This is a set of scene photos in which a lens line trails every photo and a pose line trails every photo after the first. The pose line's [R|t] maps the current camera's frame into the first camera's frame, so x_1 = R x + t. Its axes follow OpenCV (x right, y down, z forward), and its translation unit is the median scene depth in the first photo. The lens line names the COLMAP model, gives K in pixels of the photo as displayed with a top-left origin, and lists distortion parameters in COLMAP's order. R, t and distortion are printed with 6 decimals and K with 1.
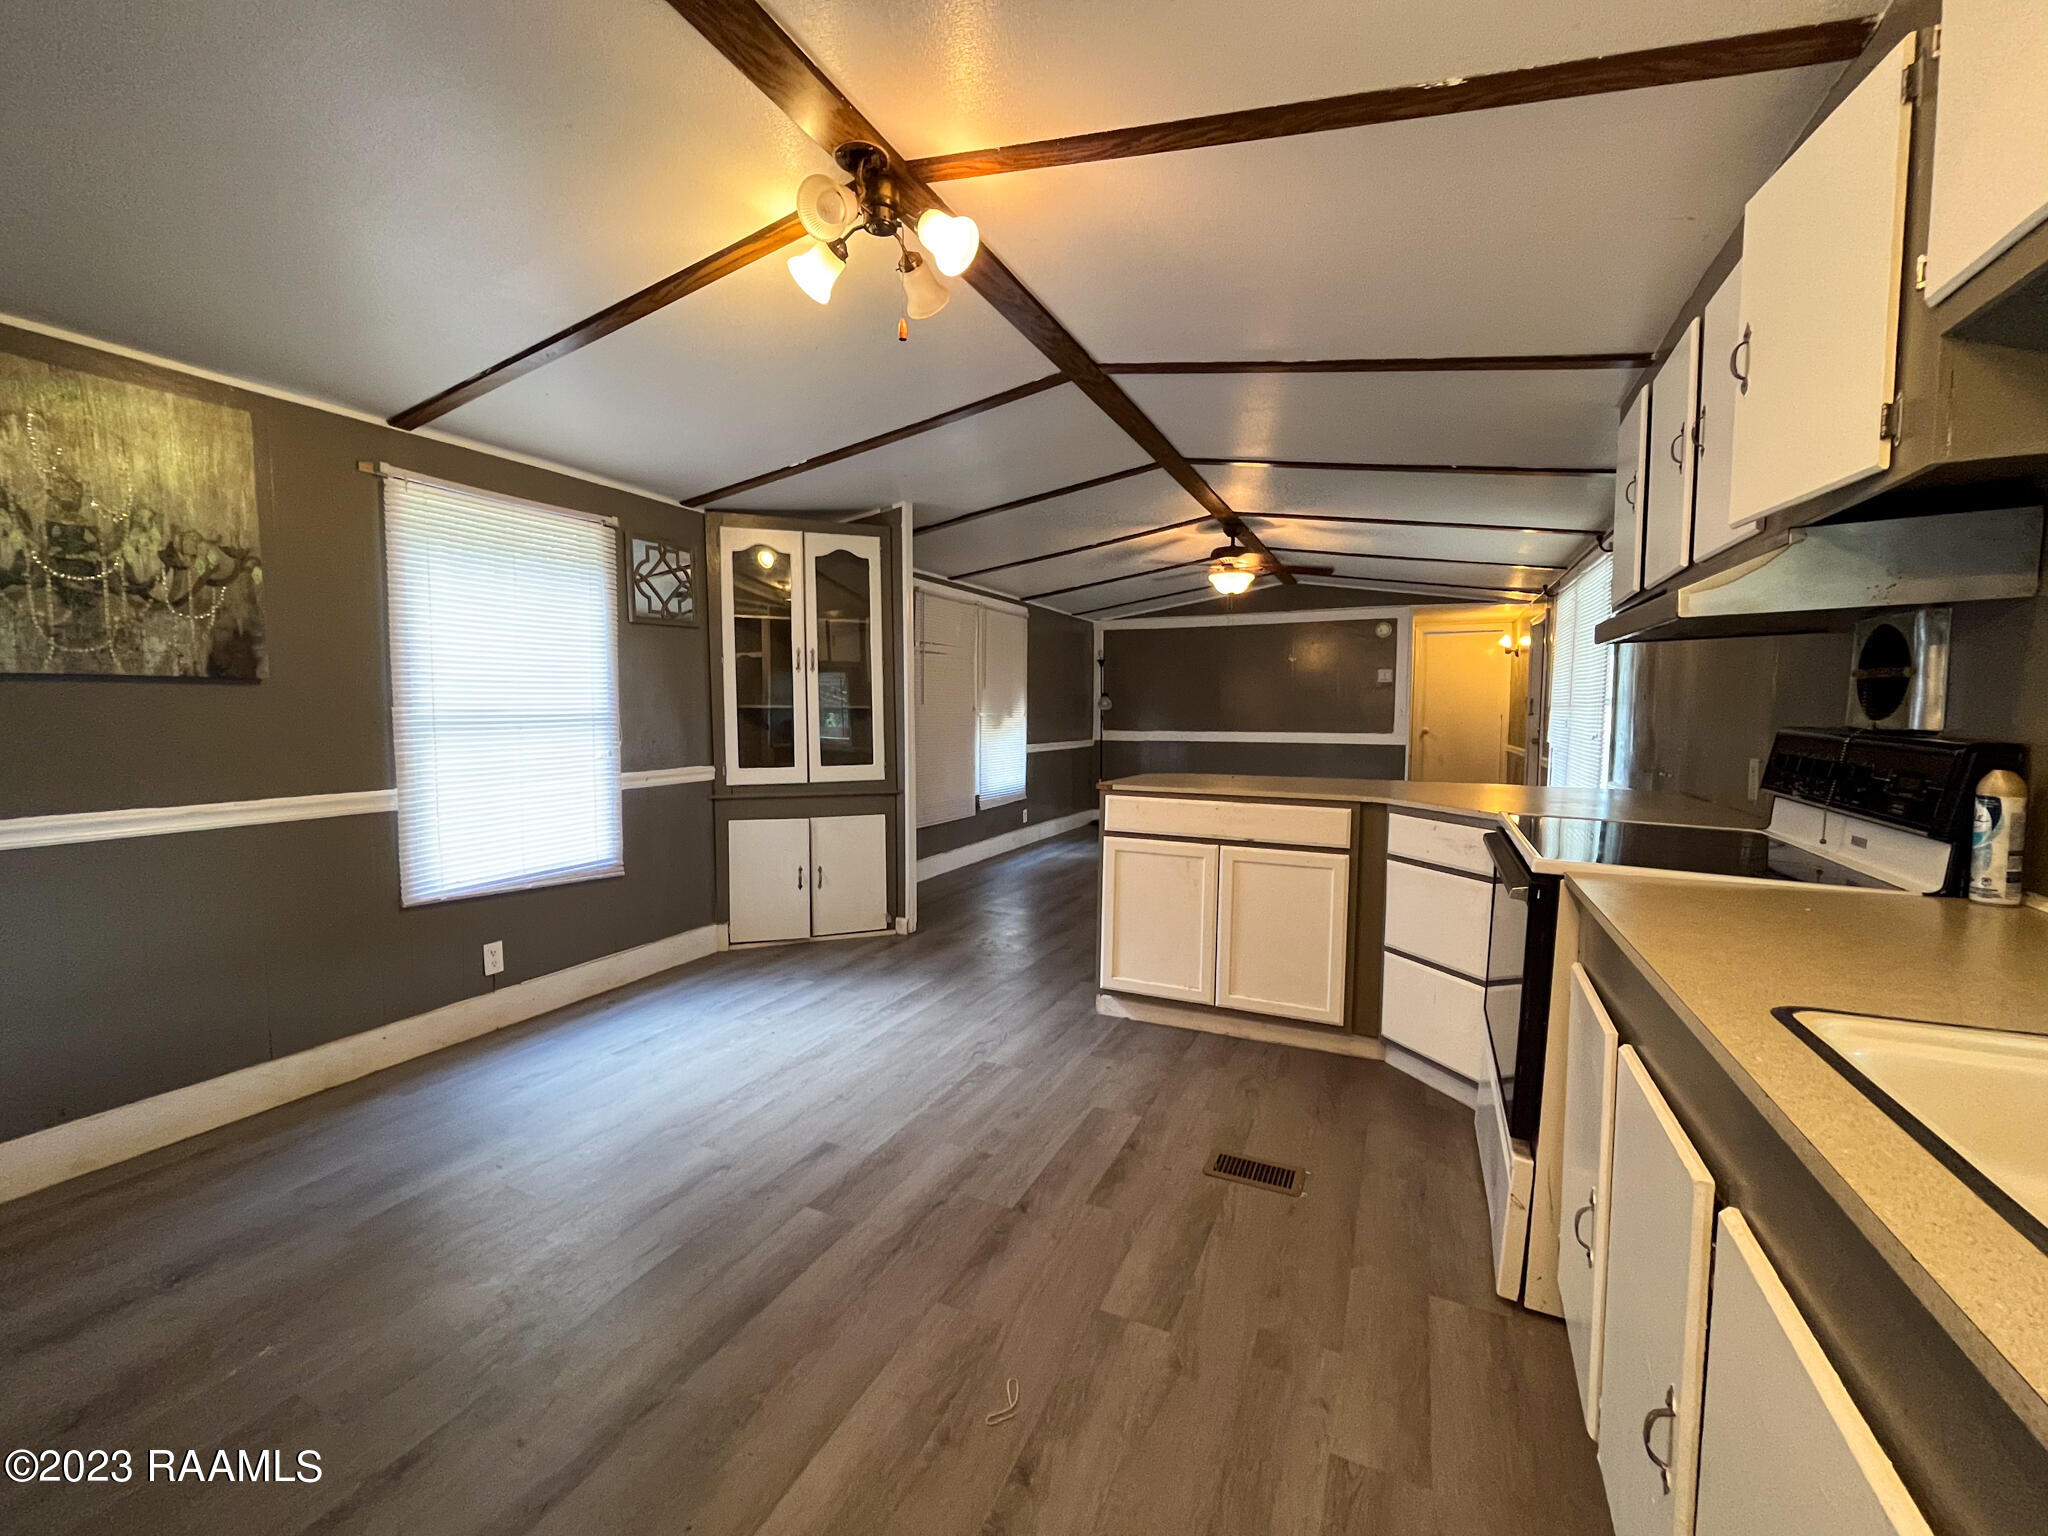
lens RADIAL K [[829.9, 0, 1023.6], [0, 829.9, 763.8], [0, 0, 1]] dist [0.000566, 0.000102]
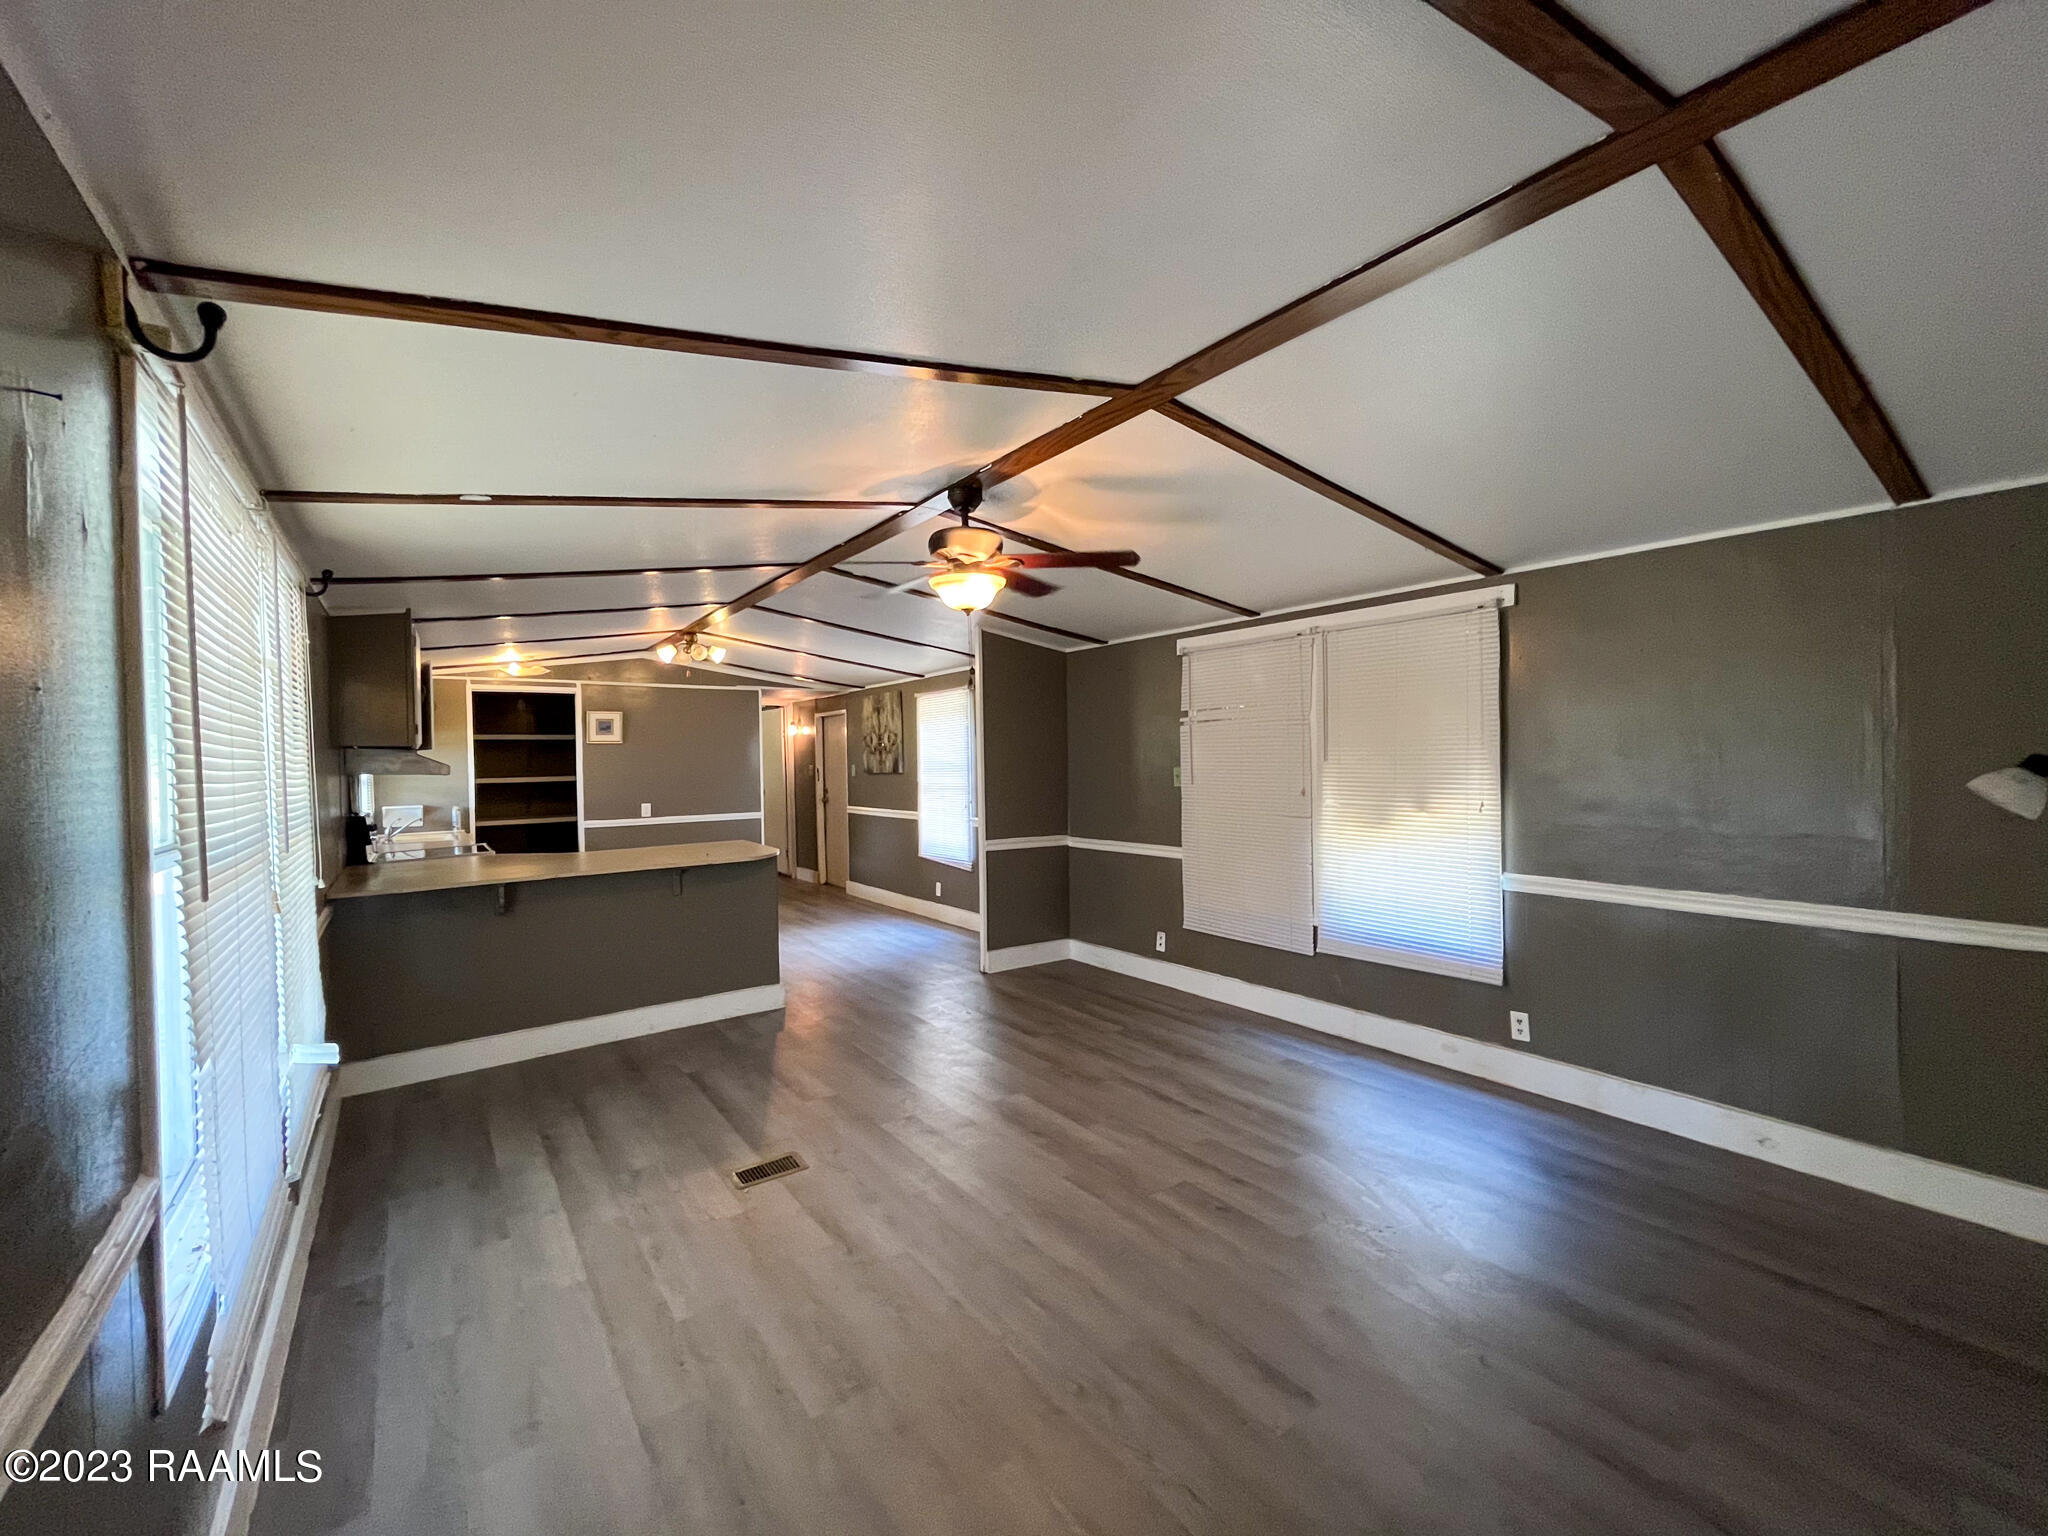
lens RADIAL K [[829.9, 0, 1024.3], [0, 829.9, 777.7], [0, 0, 1]] dist [0.000566, 0.000102]
pose [[-0.479553, 0.014175, -0.877398, 1.293623], [-0.052076, 0.997648, 0.044581, -0.196916], [0.875966, 0.067070, -0.477687, 2.308662]]
